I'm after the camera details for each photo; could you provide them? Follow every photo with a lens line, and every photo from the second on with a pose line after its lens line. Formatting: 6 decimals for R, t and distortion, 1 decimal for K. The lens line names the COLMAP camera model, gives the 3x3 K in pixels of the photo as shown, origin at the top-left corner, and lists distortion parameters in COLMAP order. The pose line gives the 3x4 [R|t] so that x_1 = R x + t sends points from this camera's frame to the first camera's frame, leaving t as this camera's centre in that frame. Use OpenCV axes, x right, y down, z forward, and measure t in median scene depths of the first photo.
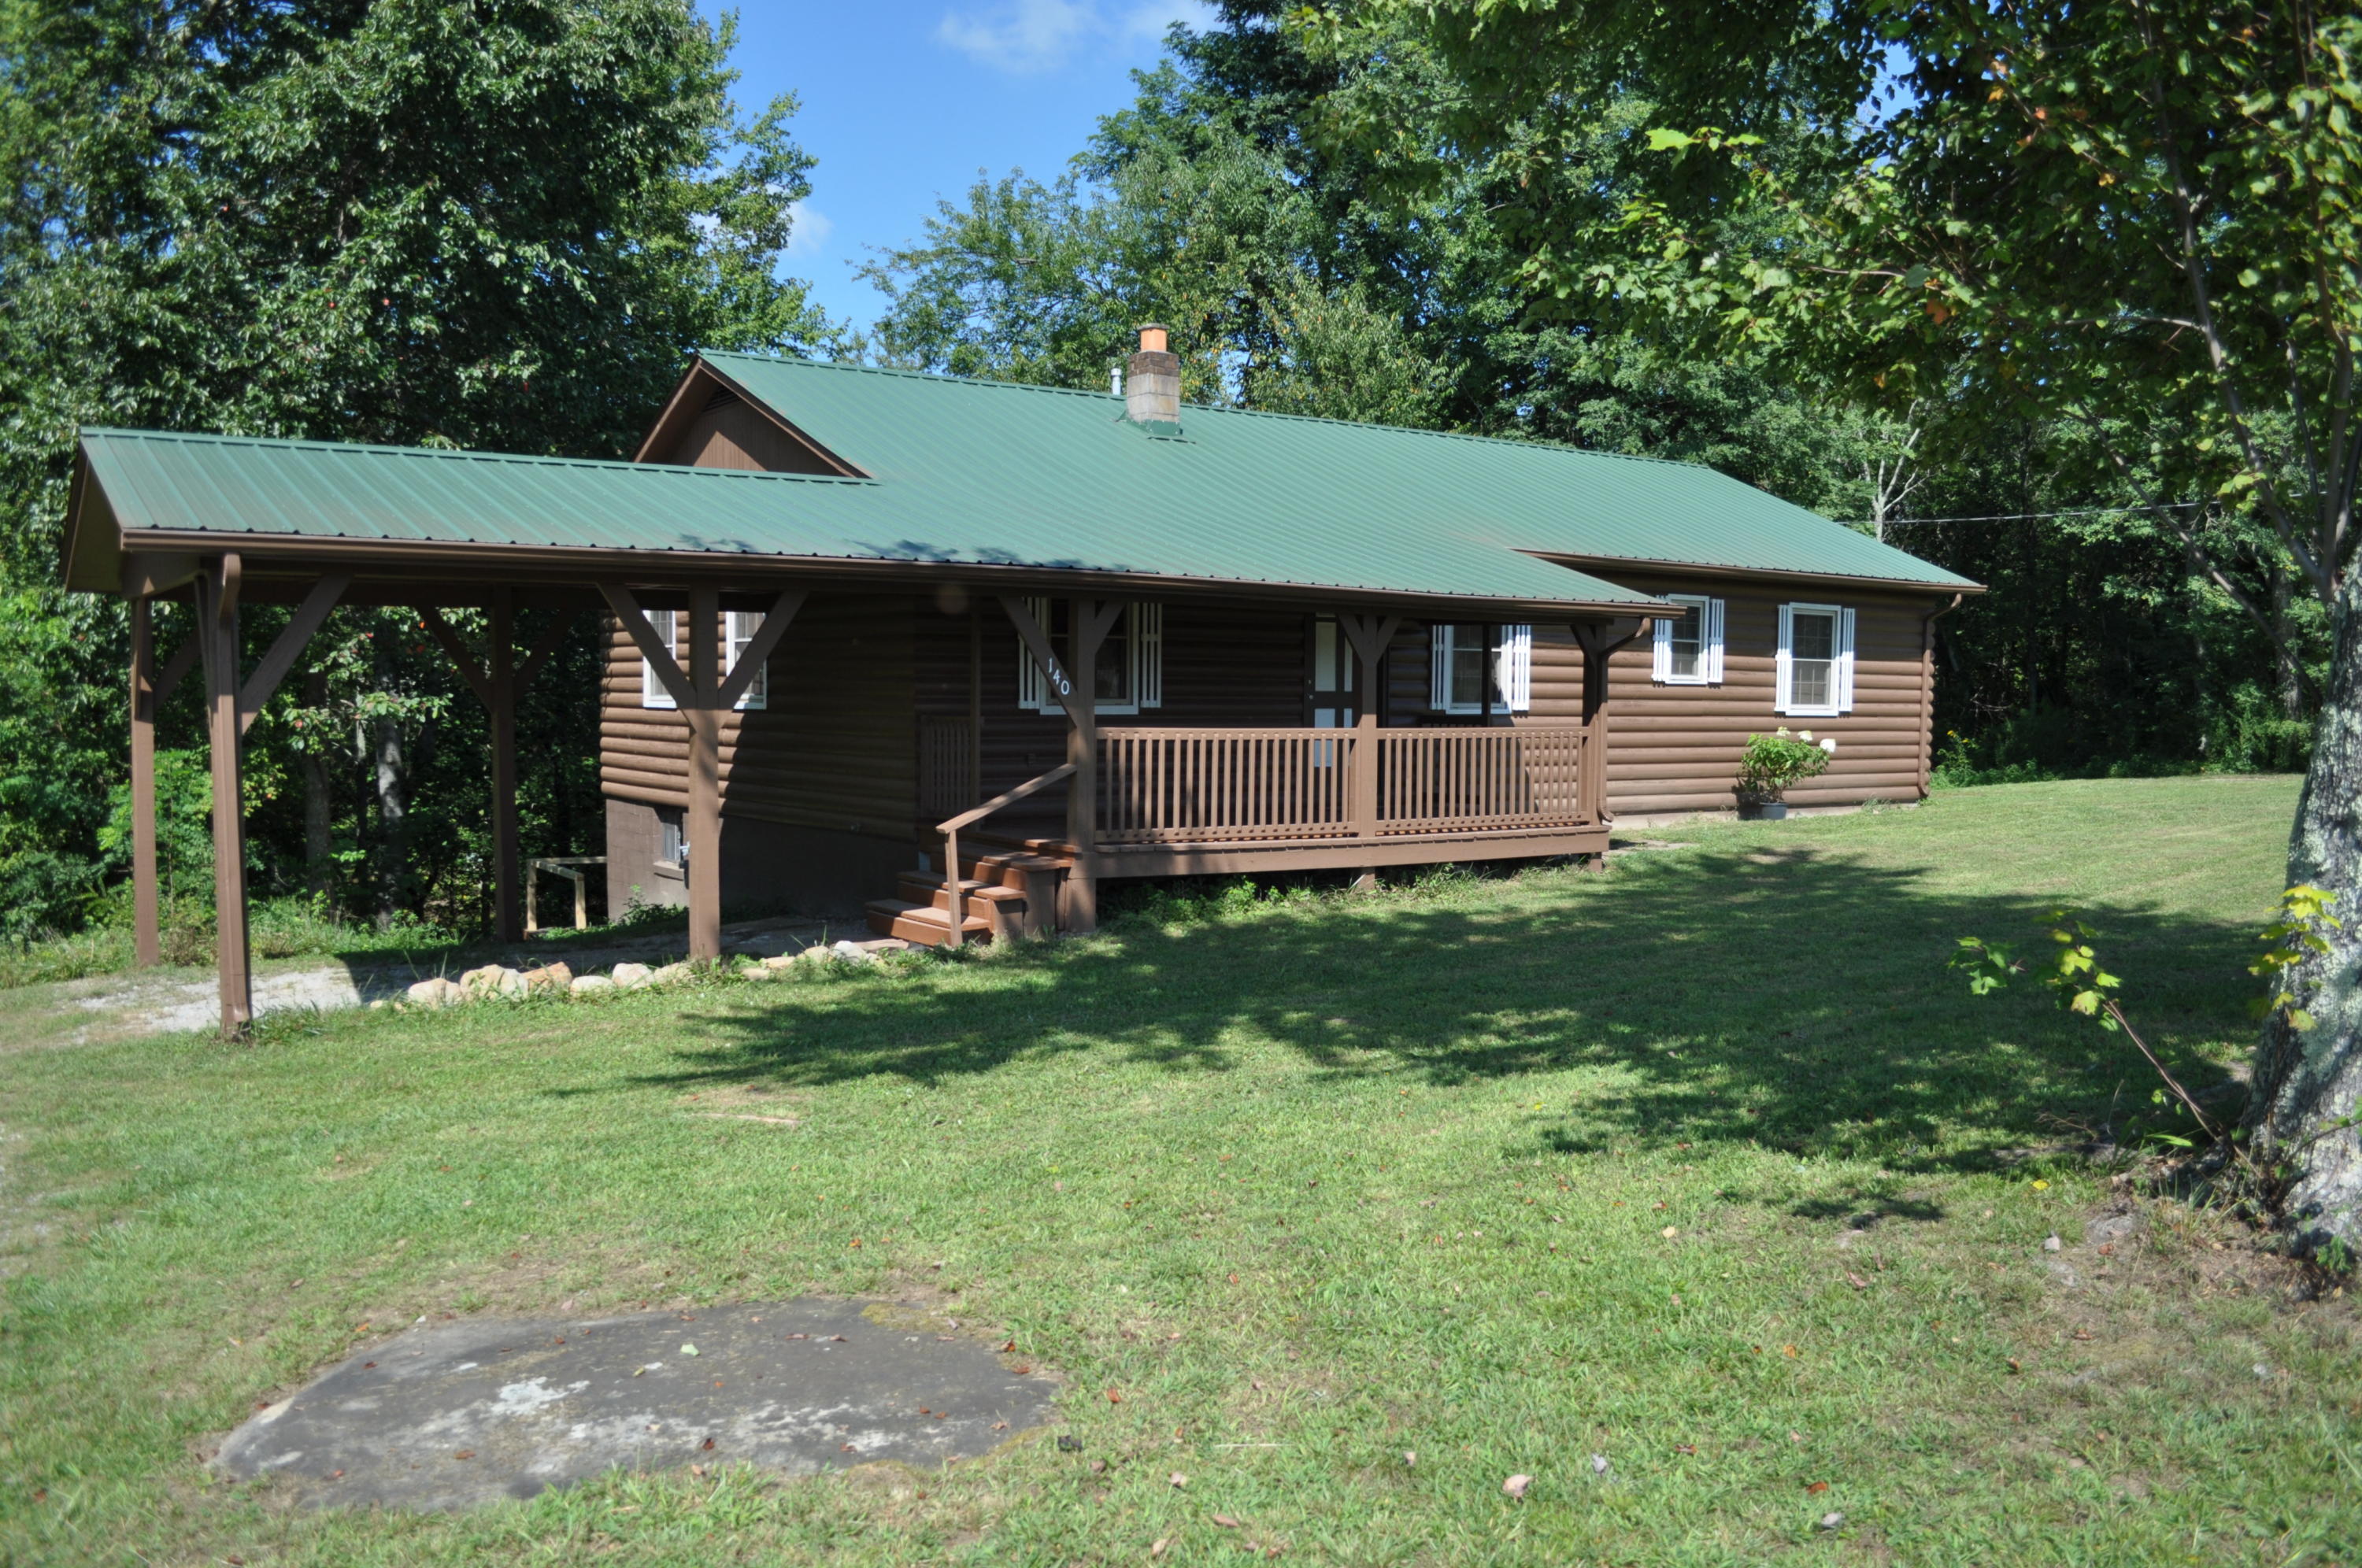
lens RADIAL K [[1956.0, 0, 1181.0], [0, 1956.0, 784.0], [0, 0, 1]] dist [-0.085499, -0.001331]
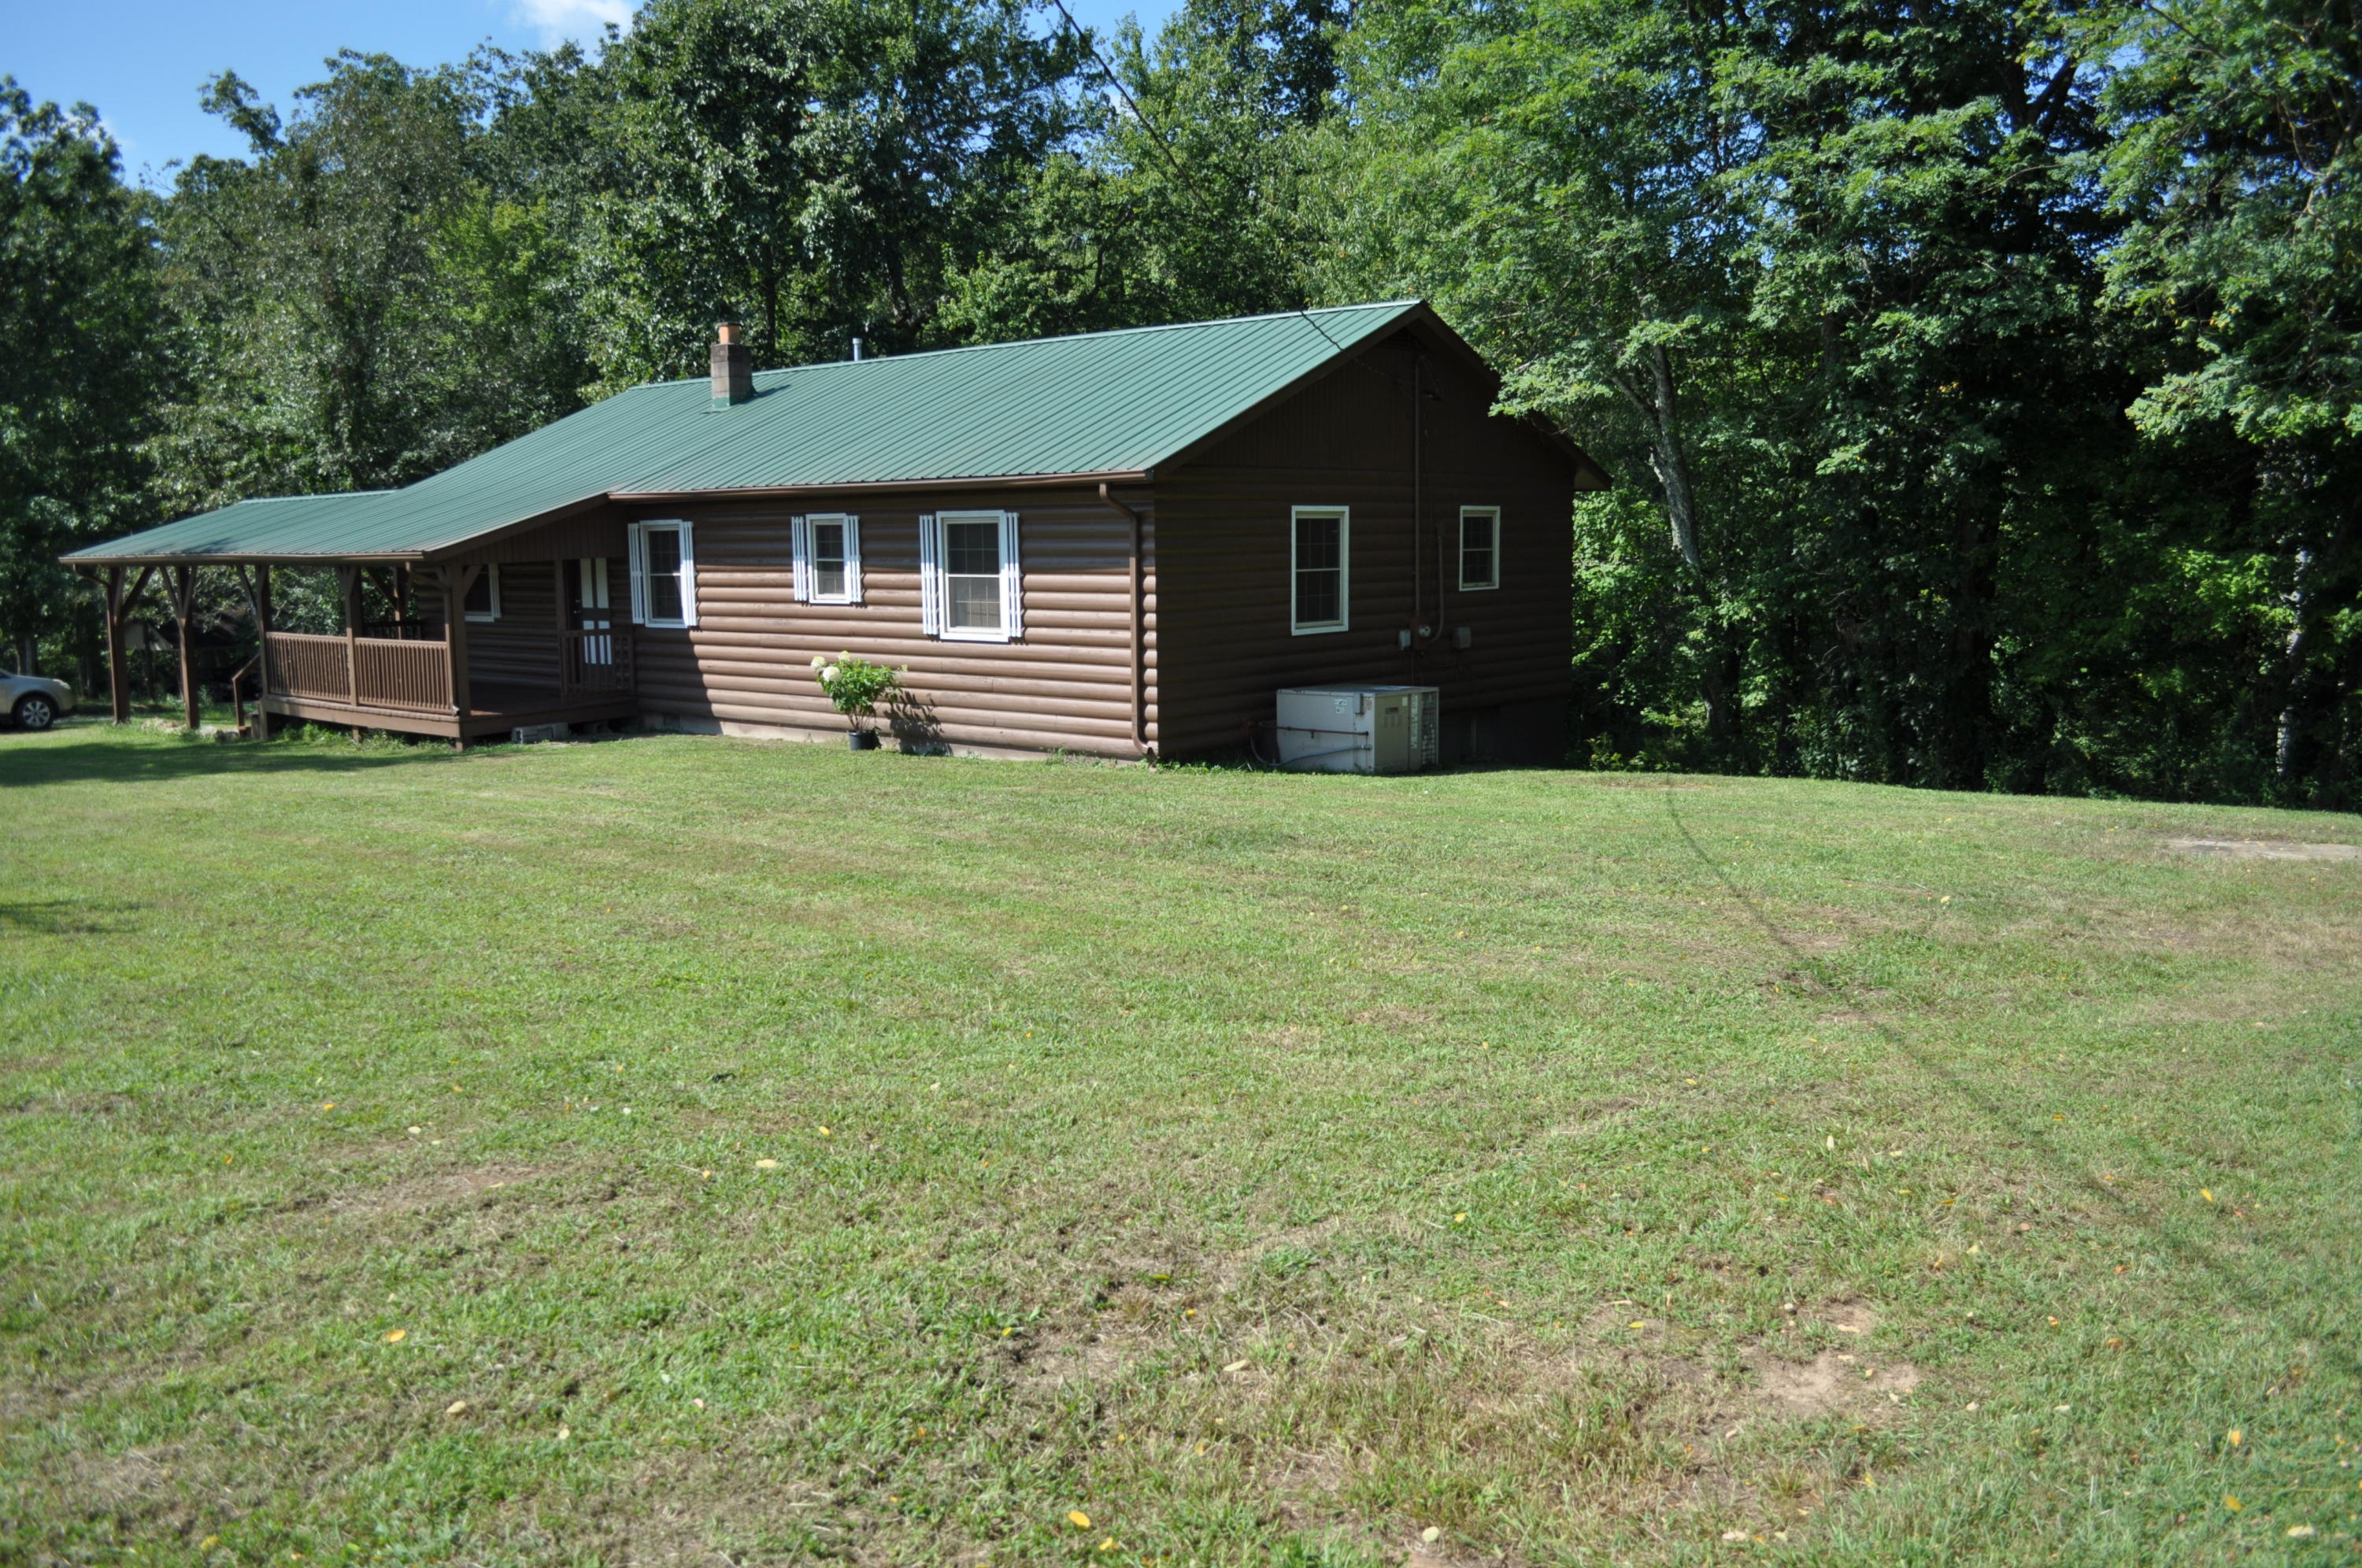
lens RADIAL K [[1956.0, 0, 1181.0], [0, 1956.0, 784.0], [0, 0, 1]] dist [-0.085499, -0.001331]
pose [[0.230379, 0.105168, -0.967401, 1.266954], [-0.039466, 0.994335, 0.098697, -0.064368], [0.972300, 0.015441, 0.233224, 0.939687]]
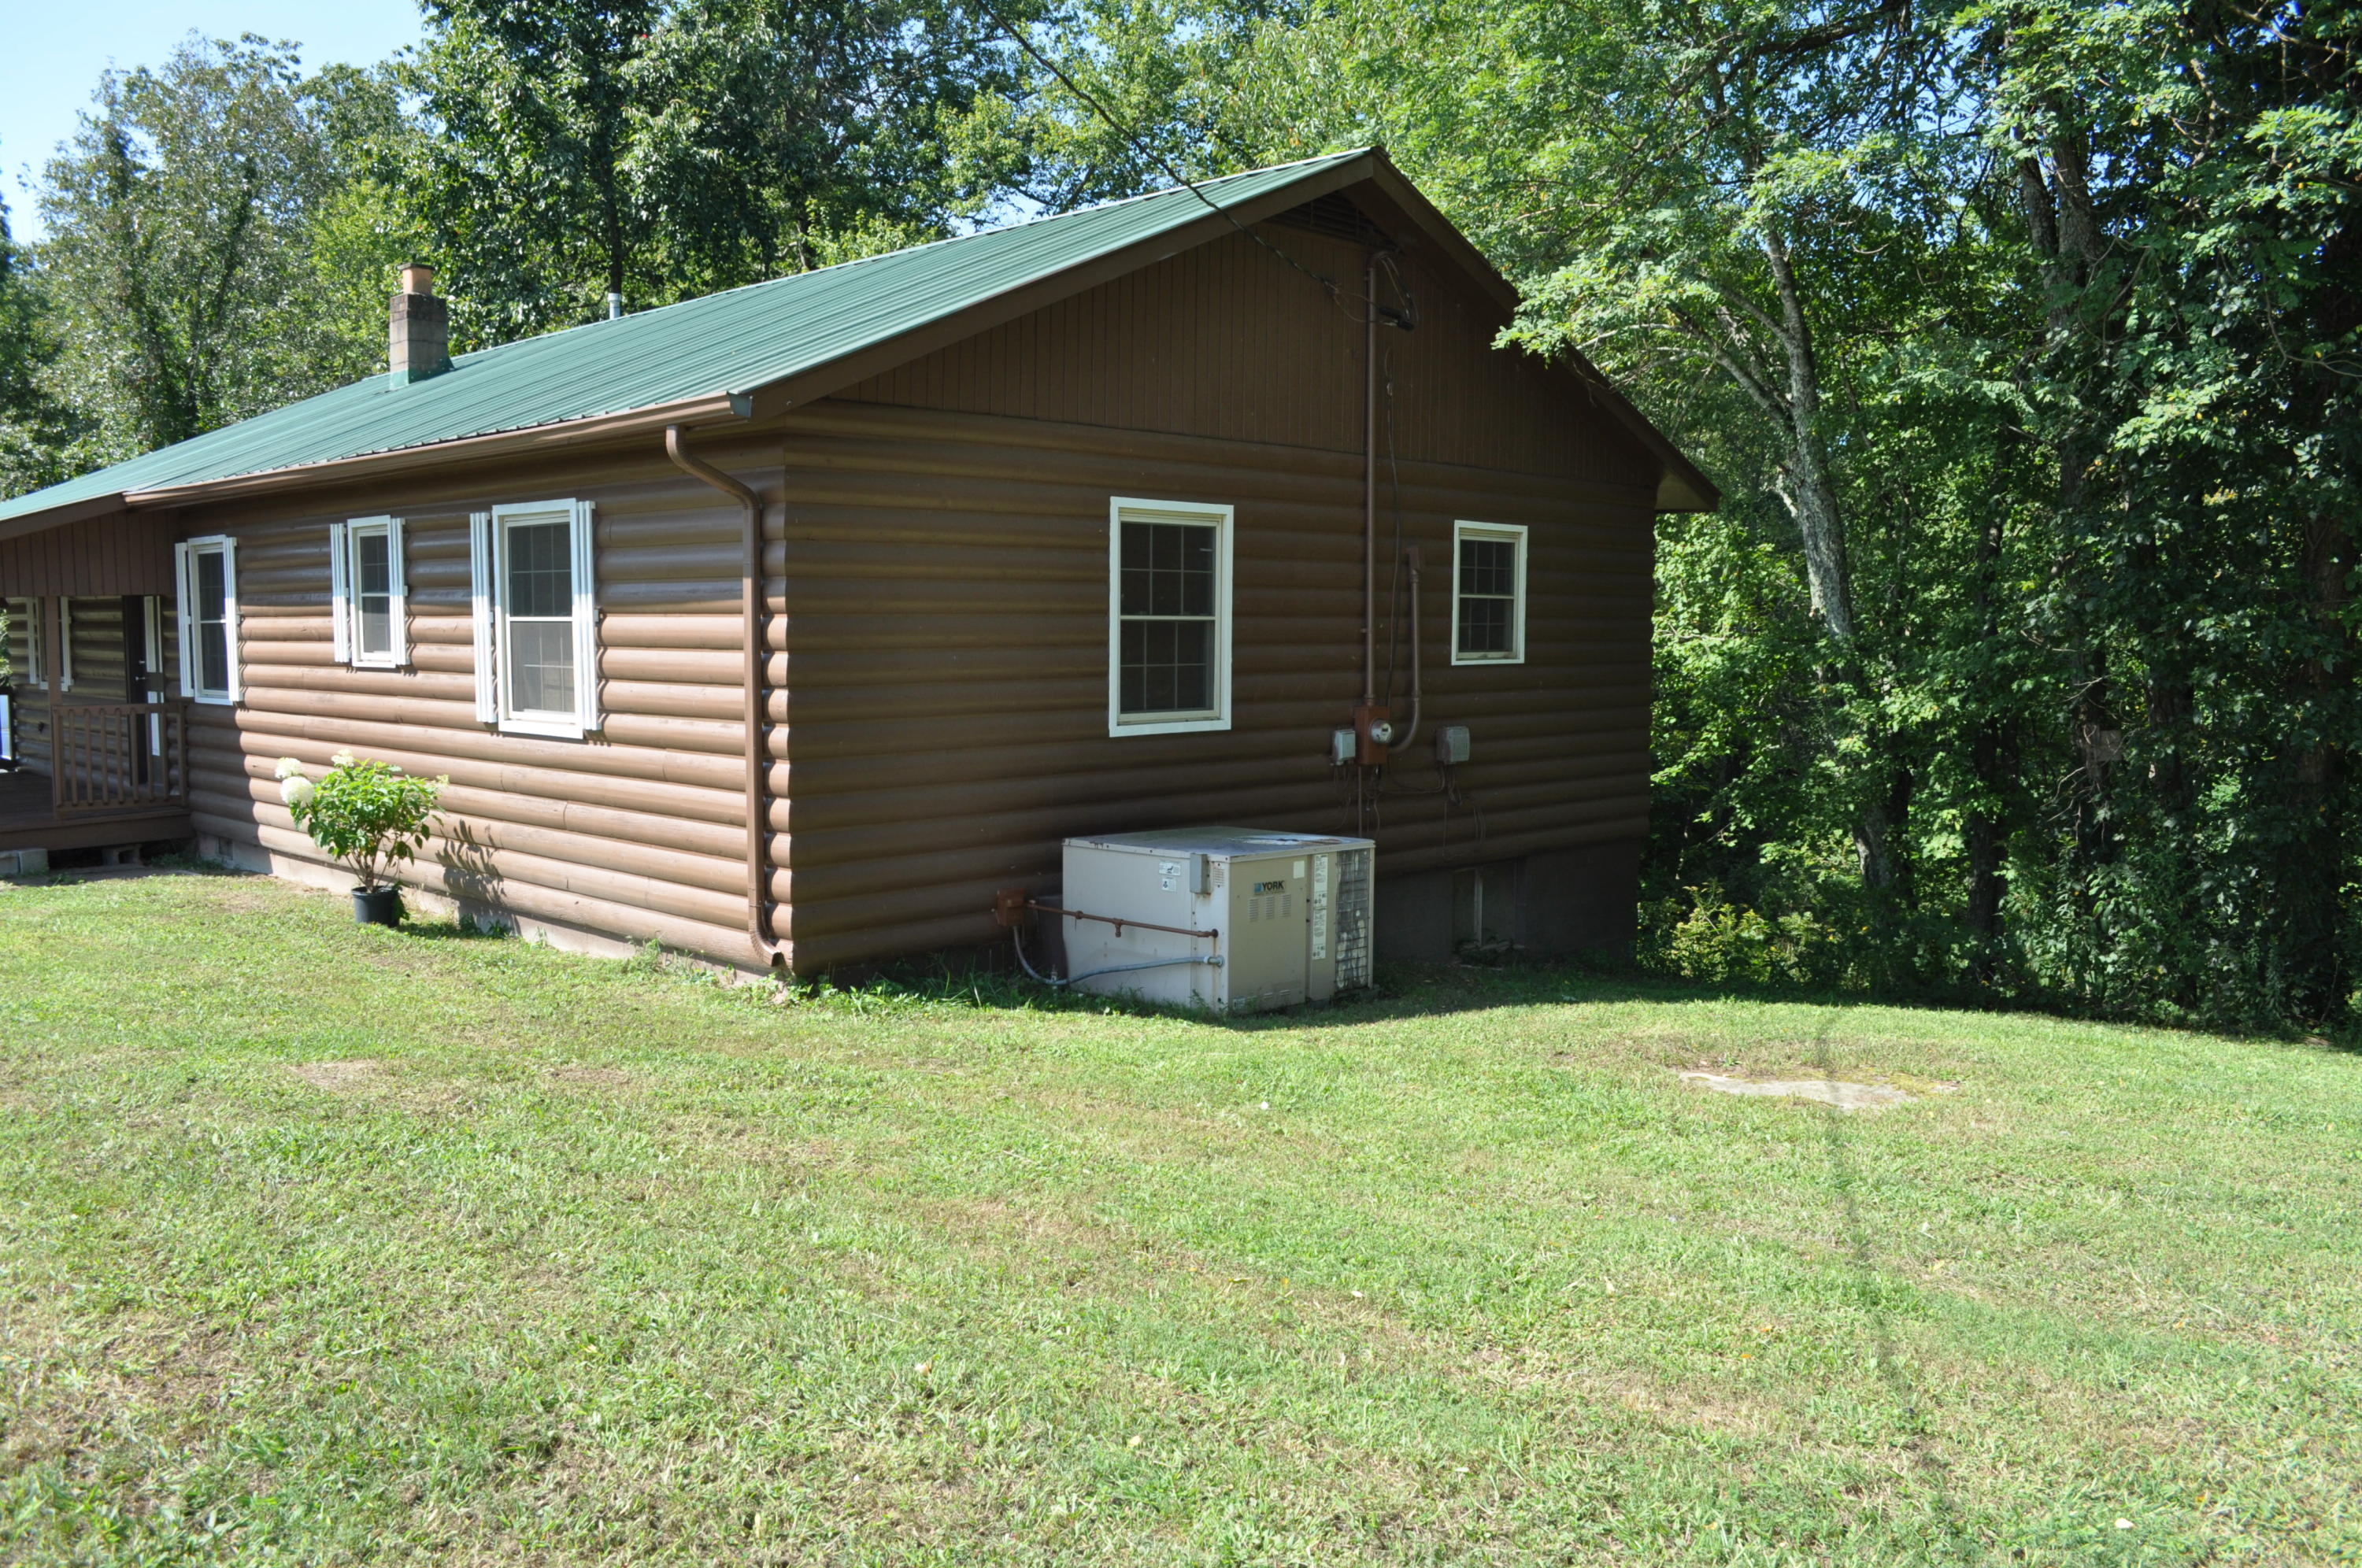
lens RADIAL K [[1903.4, 0, 1172.2], [0, 1903.4, 789.7], [0, 0, 1]] dist [-0.058583, 0.002978]
pose [[0.163743, 0.068390, -0.984130, 0.861543], [-0.056062, 0.996627, 0.059931, -0.061736], [0.984909, 0.045359, 0.167025, 1.139780]]
